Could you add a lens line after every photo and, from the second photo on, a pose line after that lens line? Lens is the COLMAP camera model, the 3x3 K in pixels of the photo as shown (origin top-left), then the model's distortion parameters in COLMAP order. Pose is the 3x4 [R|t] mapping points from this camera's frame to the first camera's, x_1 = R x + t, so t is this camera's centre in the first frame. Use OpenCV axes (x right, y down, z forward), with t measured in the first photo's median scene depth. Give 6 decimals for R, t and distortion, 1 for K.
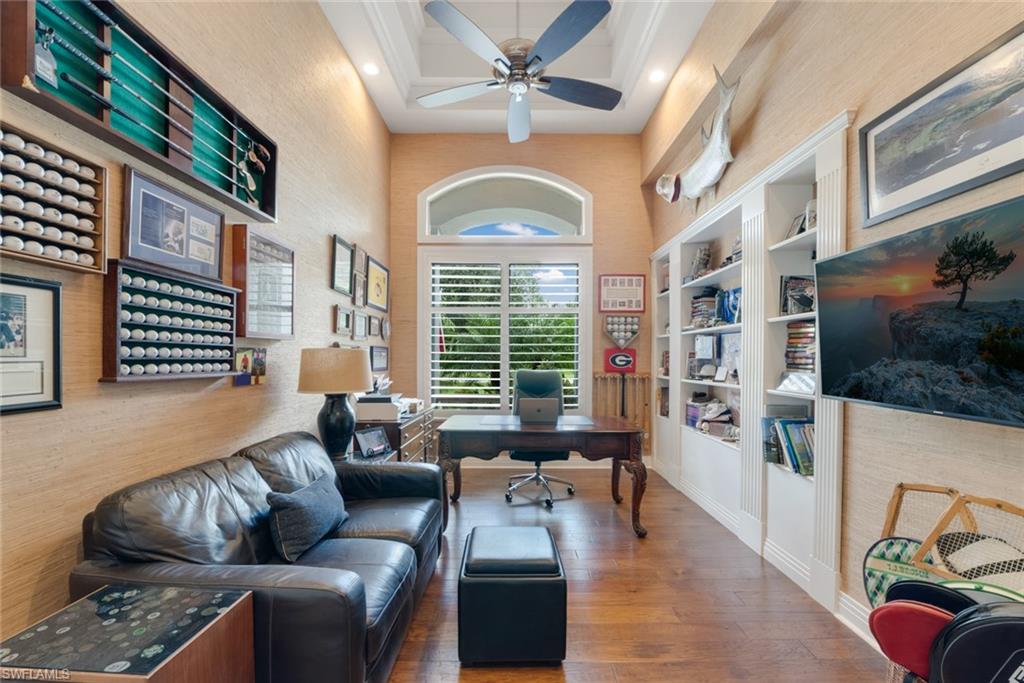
lens RADIAL K [[407.5, 0, 513.3], [0, 407.5, 355.4], [0, 0, 1]] dist [-0.008352, 0.000231]
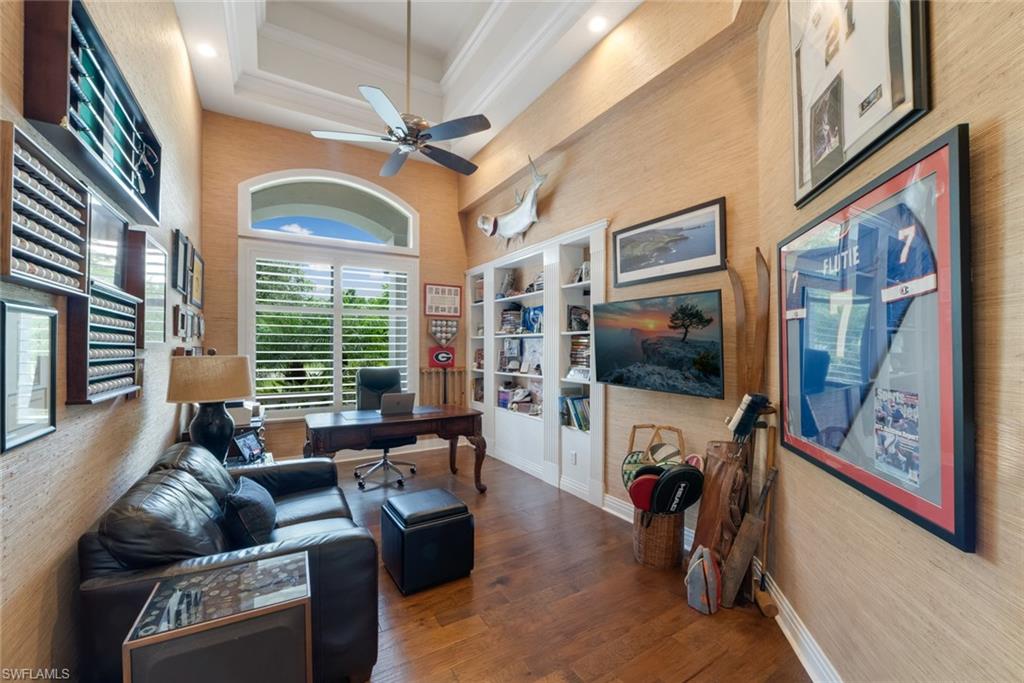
lens RADIAL K [[404.7, 0, 512.0], [0, 404.7, 341.5], [0, 0, 1]] dist [-0.000276, 0.000099]
pose [[0.855695, 0.003933, 0.517466, -0.253016], [0.000667, 0.999962, -0.008703, -0.032776], [-0.517480, 0.007792, 0.855660, -0.167644]]
